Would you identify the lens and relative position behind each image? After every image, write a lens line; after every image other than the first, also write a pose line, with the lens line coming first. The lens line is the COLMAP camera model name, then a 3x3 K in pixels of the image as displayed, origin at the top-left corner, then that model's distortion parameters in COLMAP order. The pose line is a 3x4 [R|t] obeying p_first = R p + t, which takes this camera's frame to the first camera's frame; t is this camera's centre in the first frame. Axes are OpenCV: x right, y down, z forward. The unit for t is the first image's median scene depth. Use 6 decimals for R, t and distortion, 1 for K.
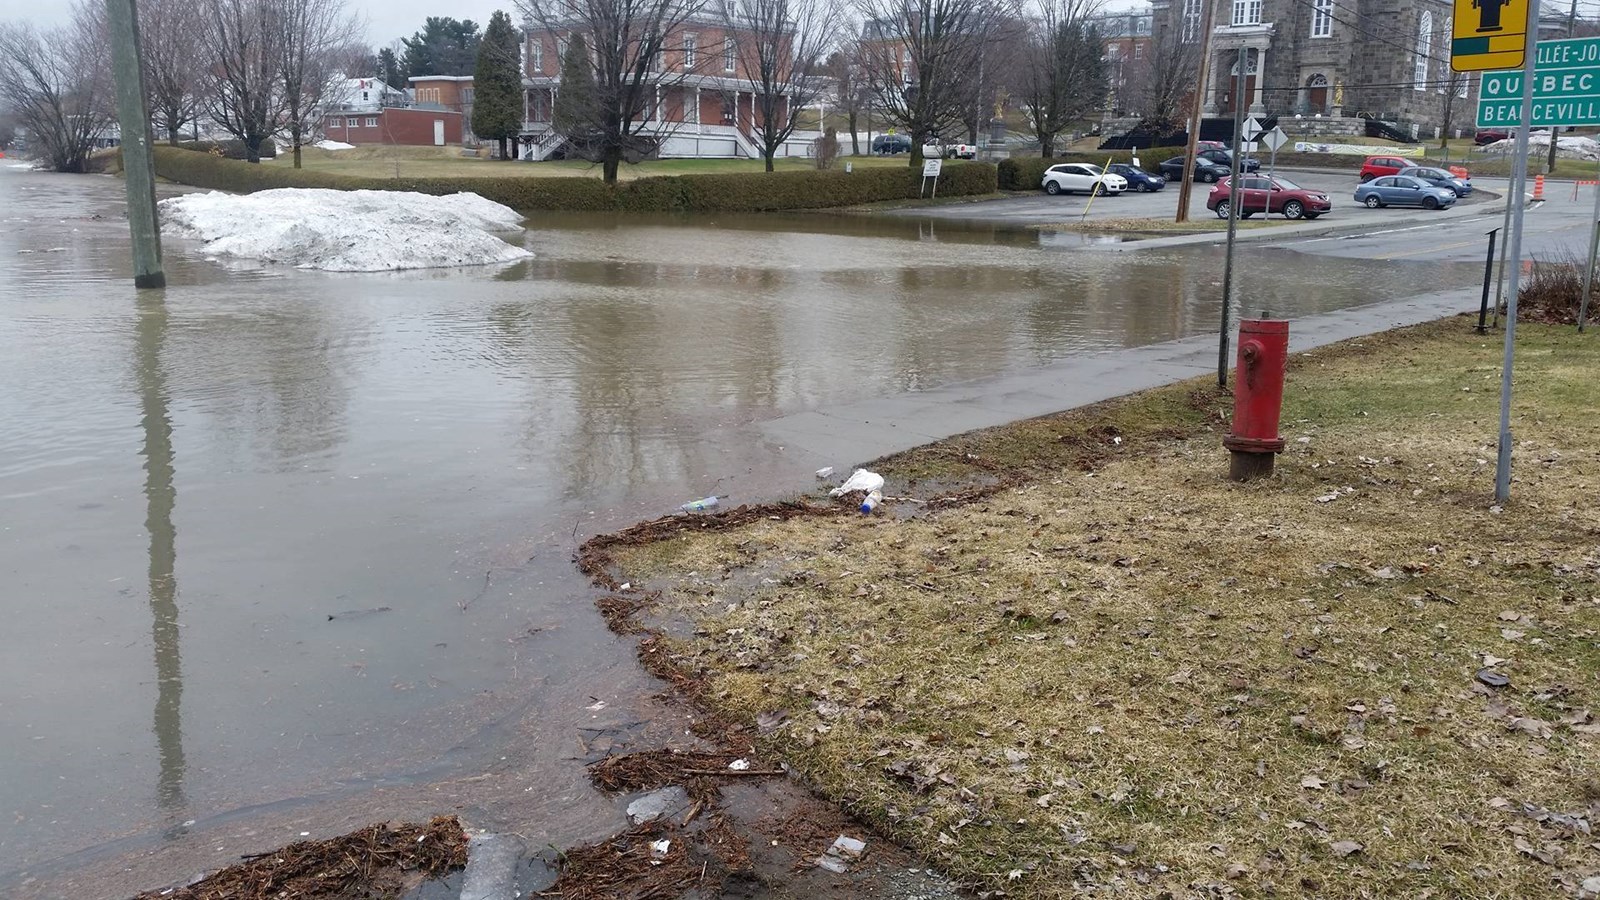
lens RADIAL K [[1313.8, 0, 805.1], [0, 1313.8, 461.2], [0, 0, 1]] dist [0.125573, -0.240771]
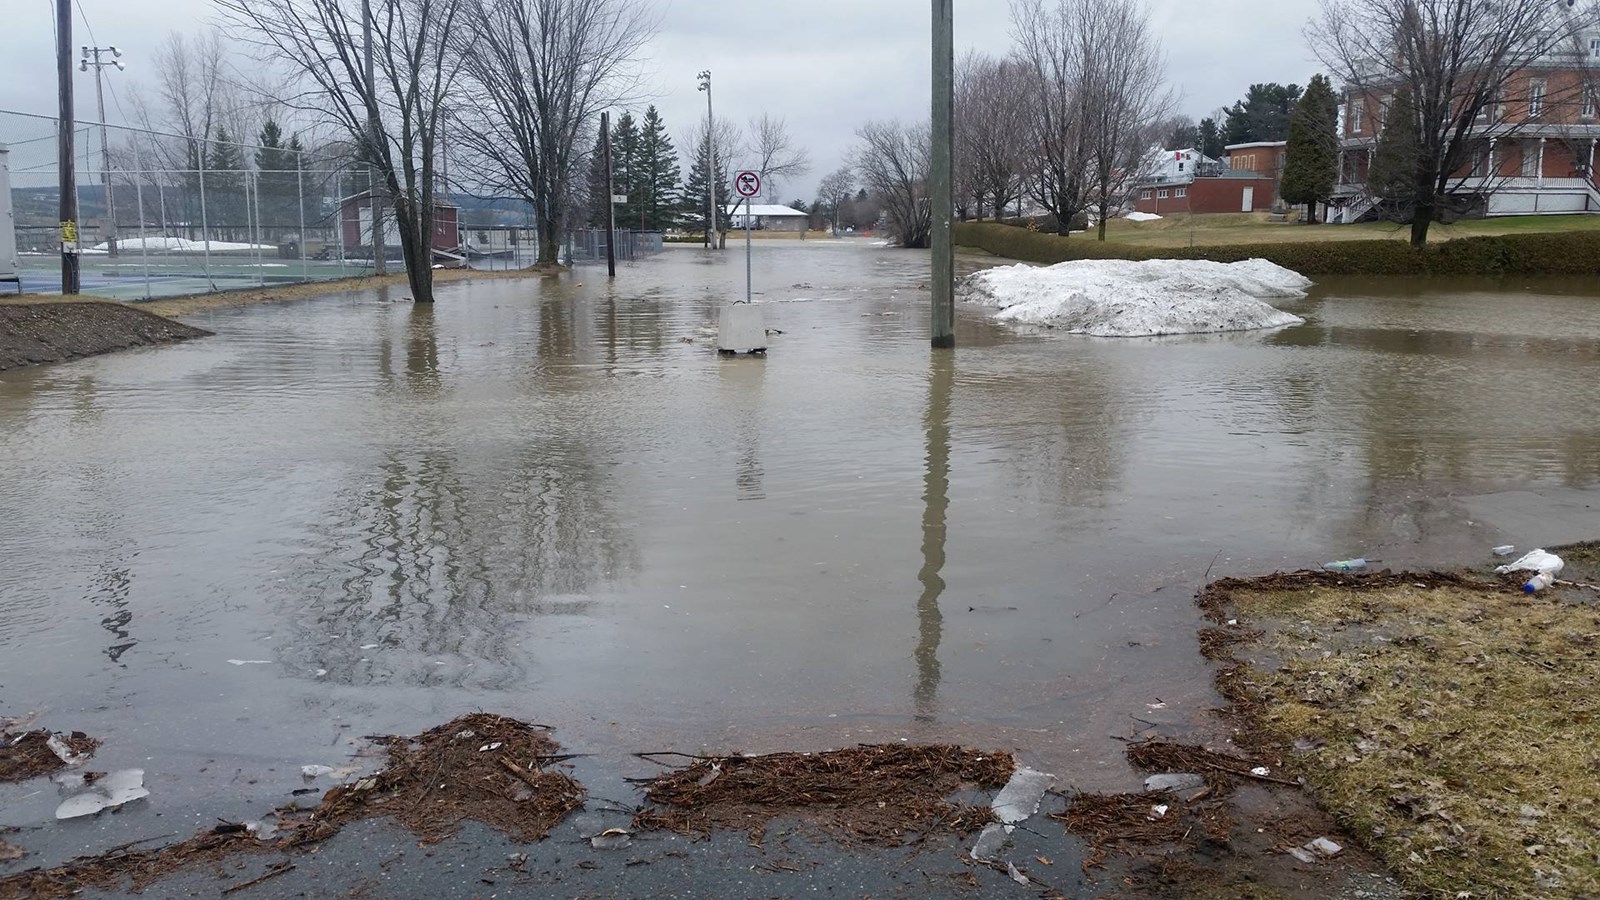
lens RADIAL K [[1313.8, 0, 760.3], [0, 1313.8, 430.9], [0, 0, 1]] dist [0.125573, -0.240771]
pose [[0.819225, 0.059819, -0.570344, 0.153983], [-0.100224, 0.994173, -0.039687, 0.018974], [0.564647, 0.089675, 0.820446, -0.134883]]
